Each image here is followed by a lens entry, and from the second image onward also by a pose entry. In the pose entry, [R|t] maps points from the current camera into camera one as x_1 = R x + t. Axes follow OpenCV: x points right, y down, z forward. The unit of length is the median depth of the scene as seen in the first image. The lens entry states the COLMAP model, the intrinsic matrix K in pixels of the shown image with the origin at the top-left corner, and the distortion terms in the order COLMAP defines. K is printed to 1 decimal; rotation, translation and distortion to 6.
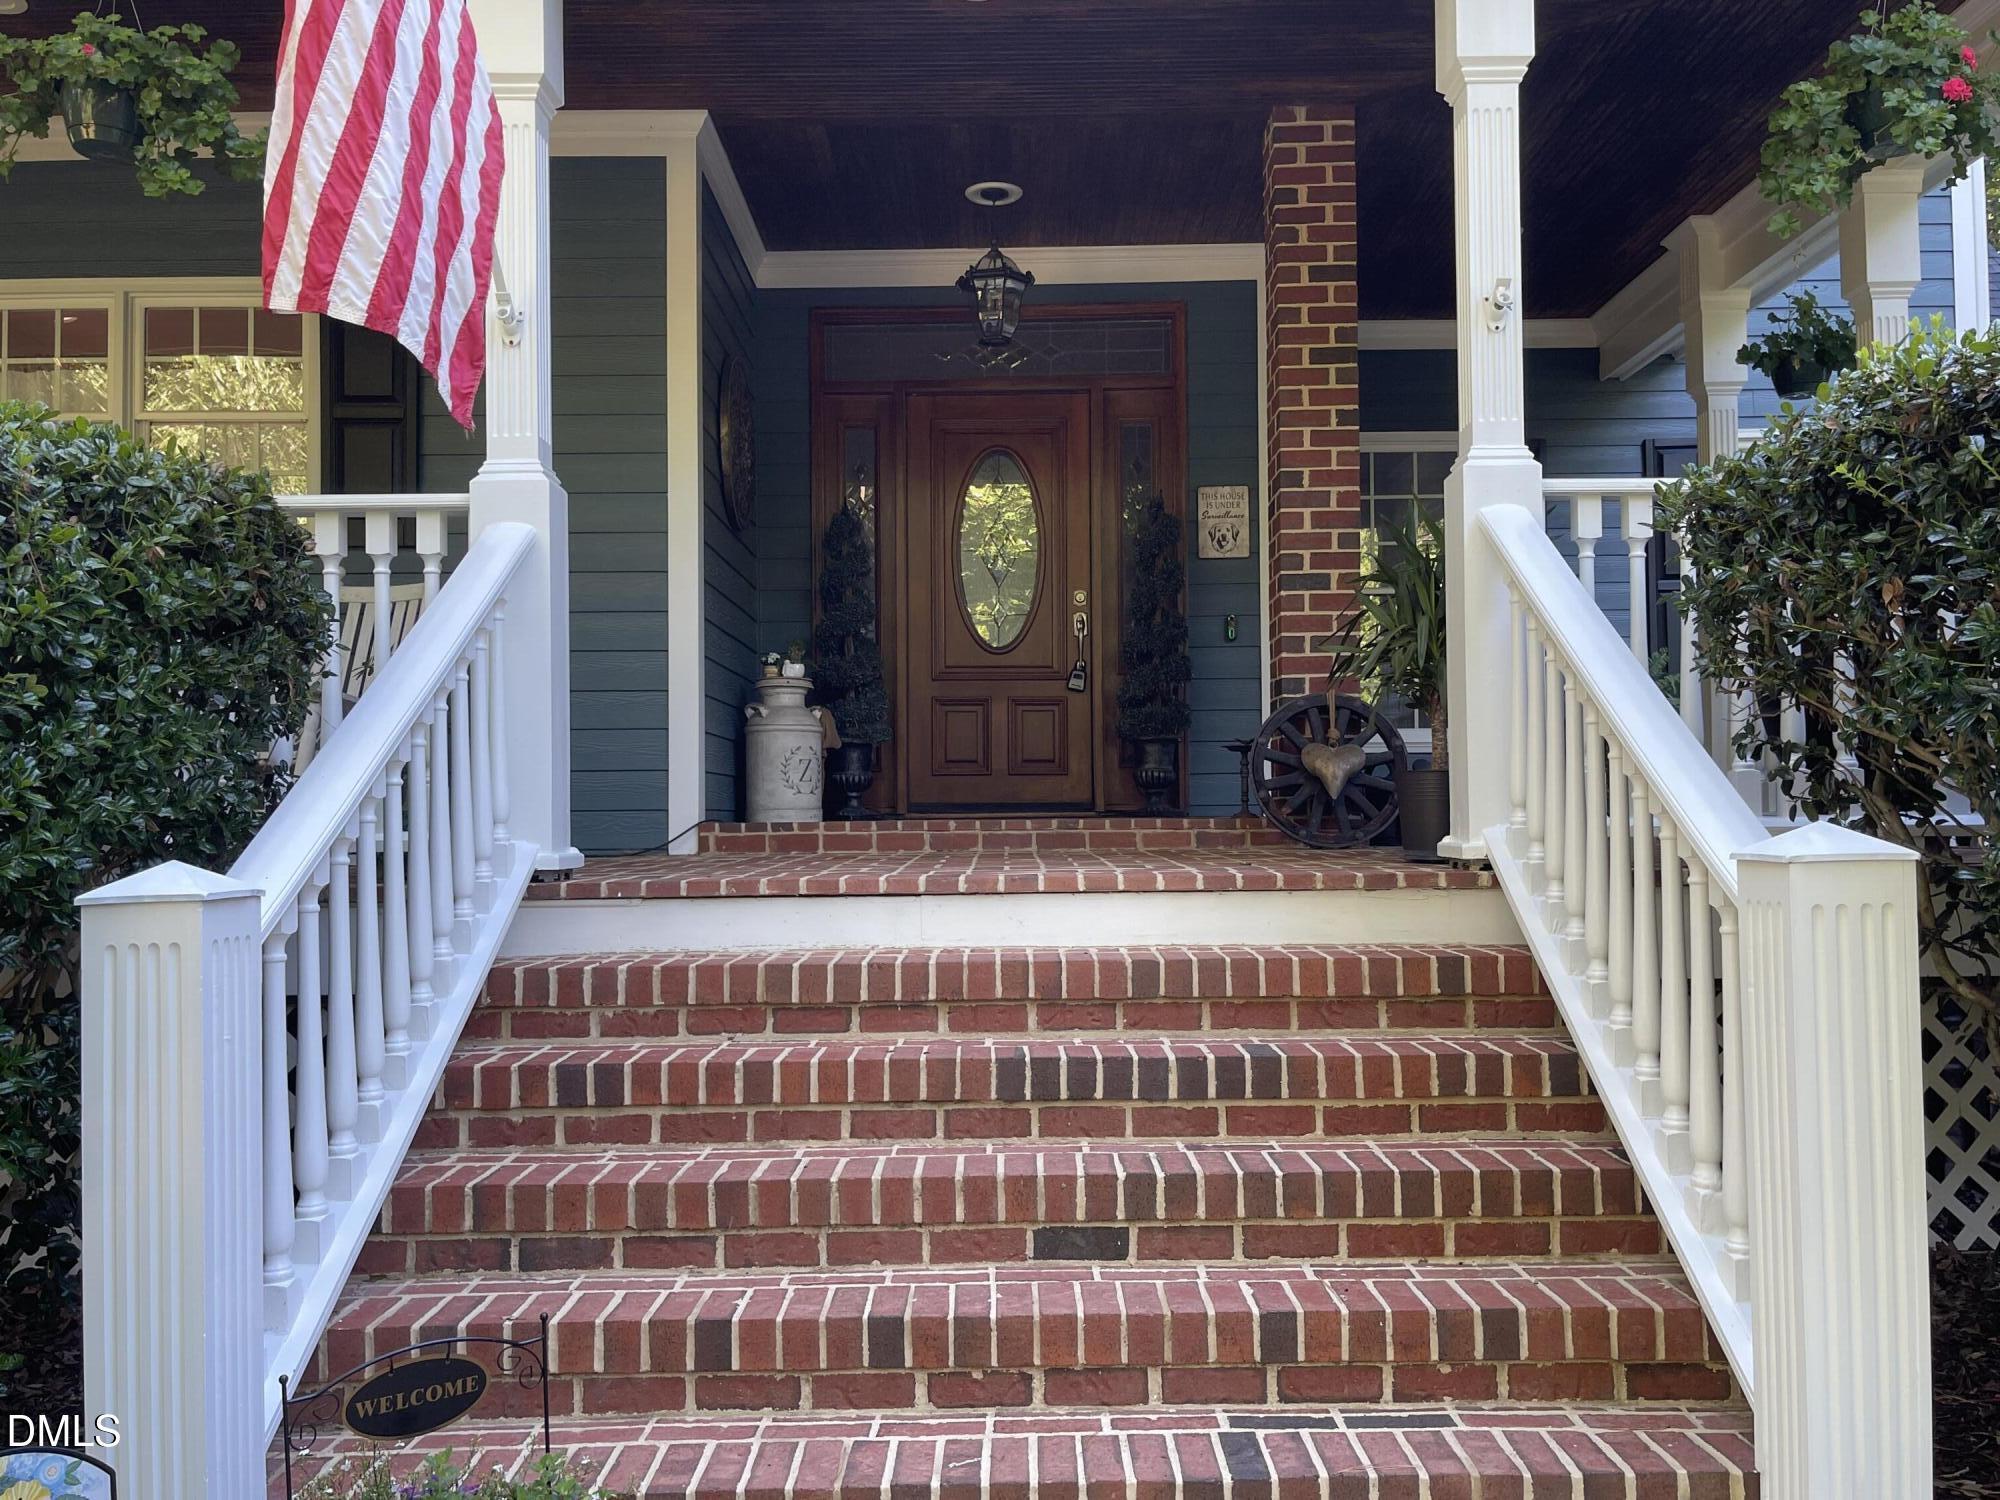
lens RADIAL K [[1623.6, 0, 998.7], [0, 1623.6, 758.5], [0, 0, 1]] dist [-0.000193, -0.001463]
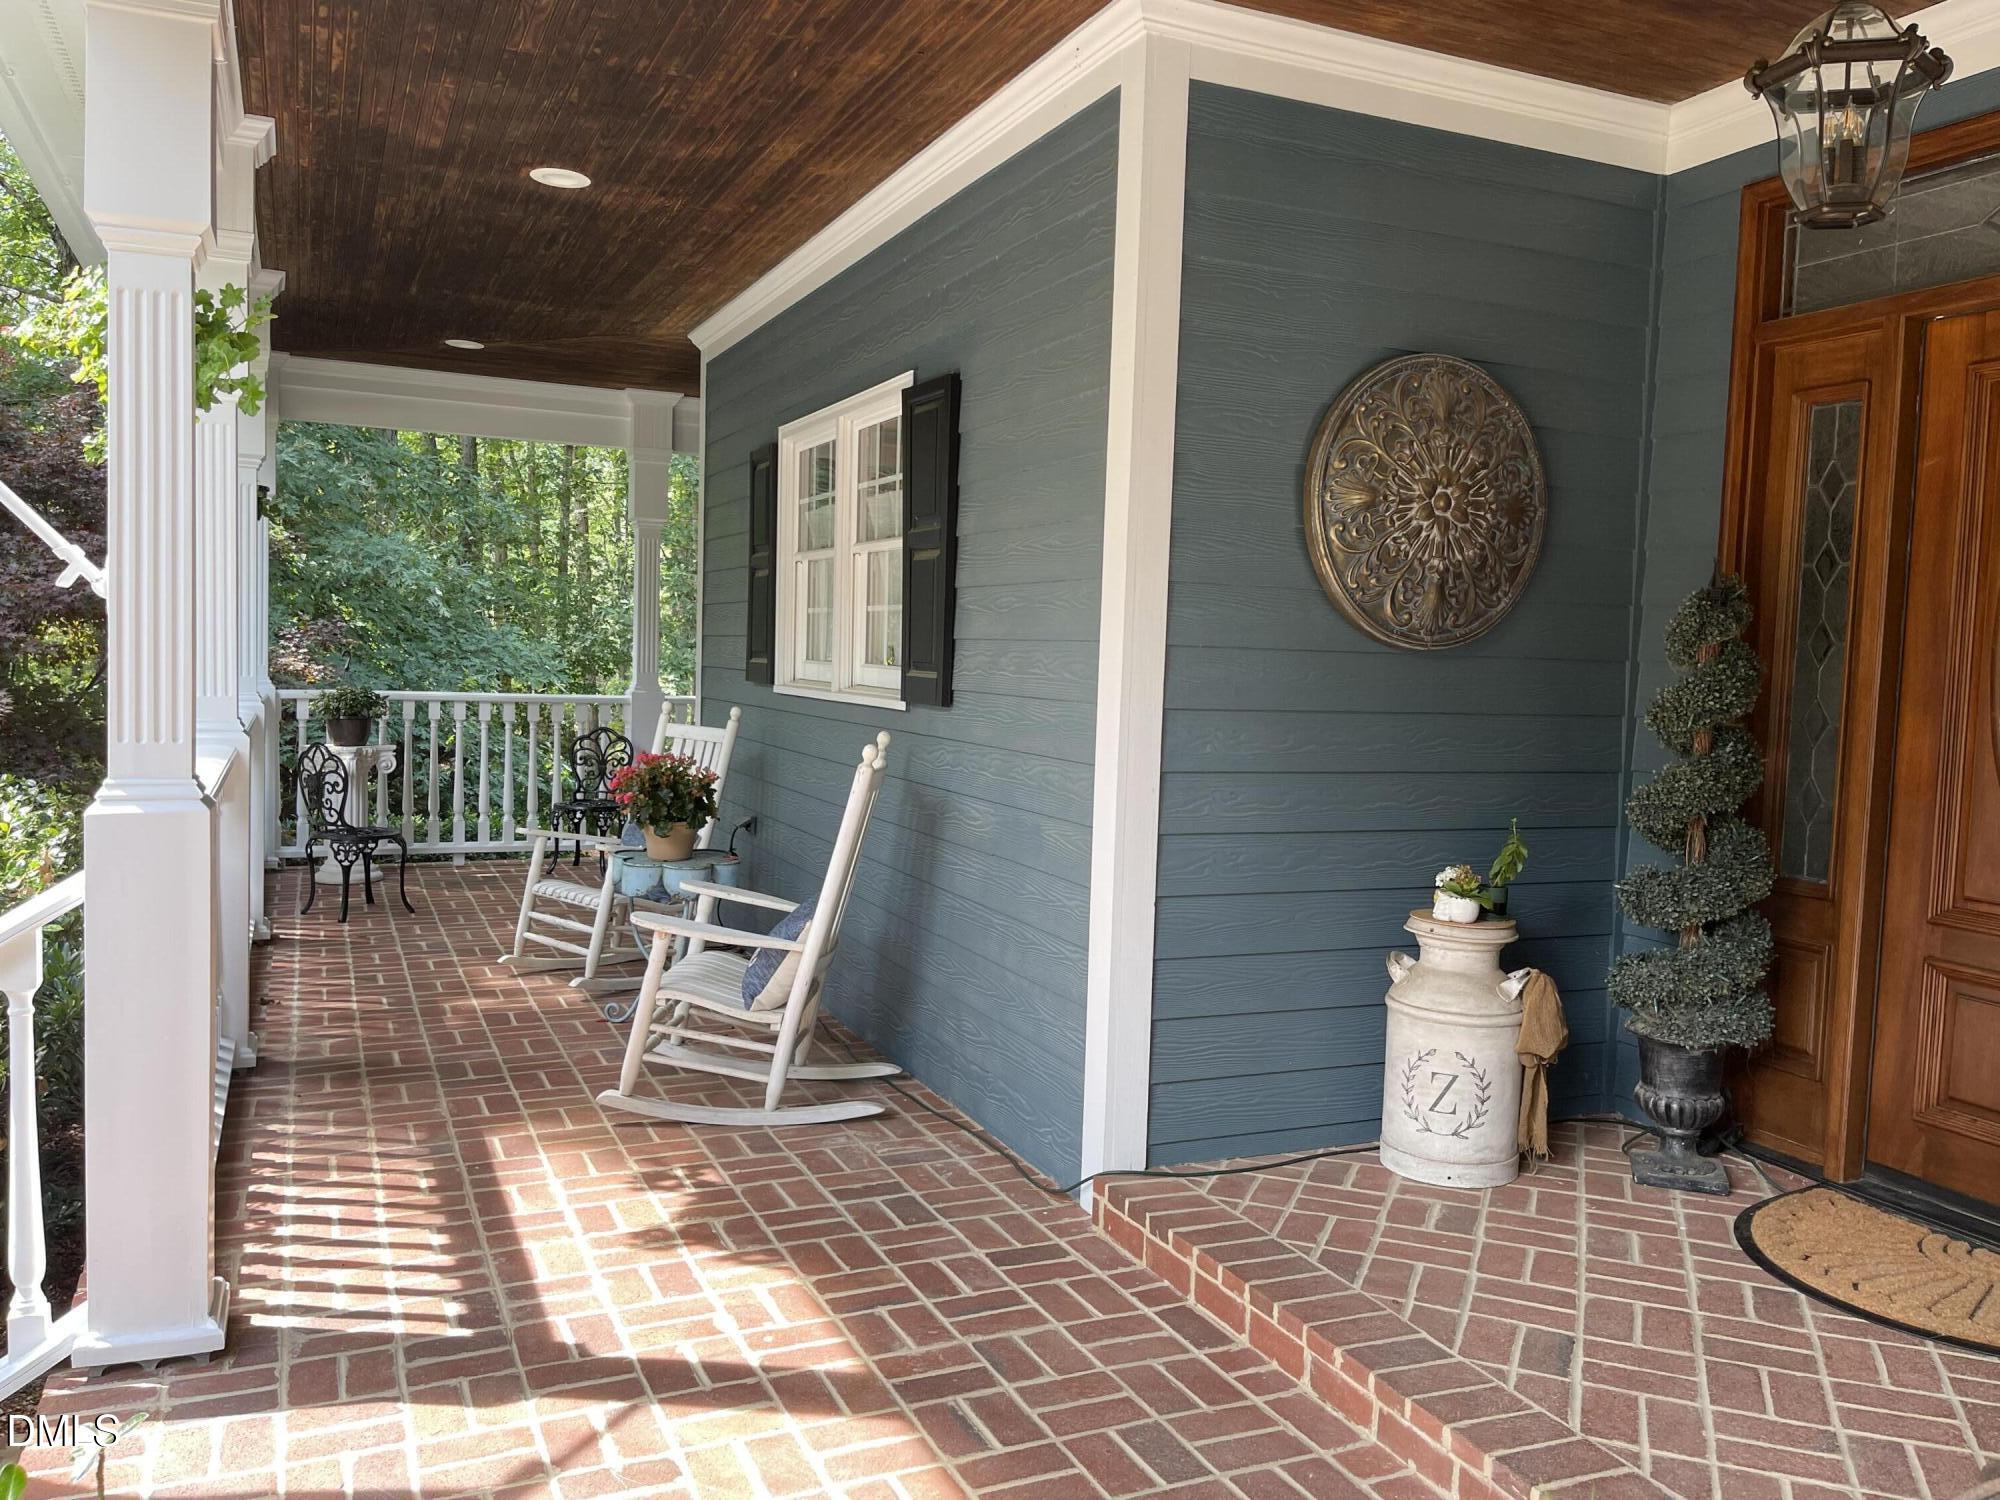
lens RADIAL K [[1518.6, 0, 993.3], [0, 1518.6, 748.5], [0, 0, 1]] dist [-0.000847, -0.003975]
pose [[0.417650, 0.077721, -0.905278, 0.314326], [-0.010788, 0.996689, 0.080592, -0.169756], [0.908544, -0.023894, 0.417105, 0.722839]]
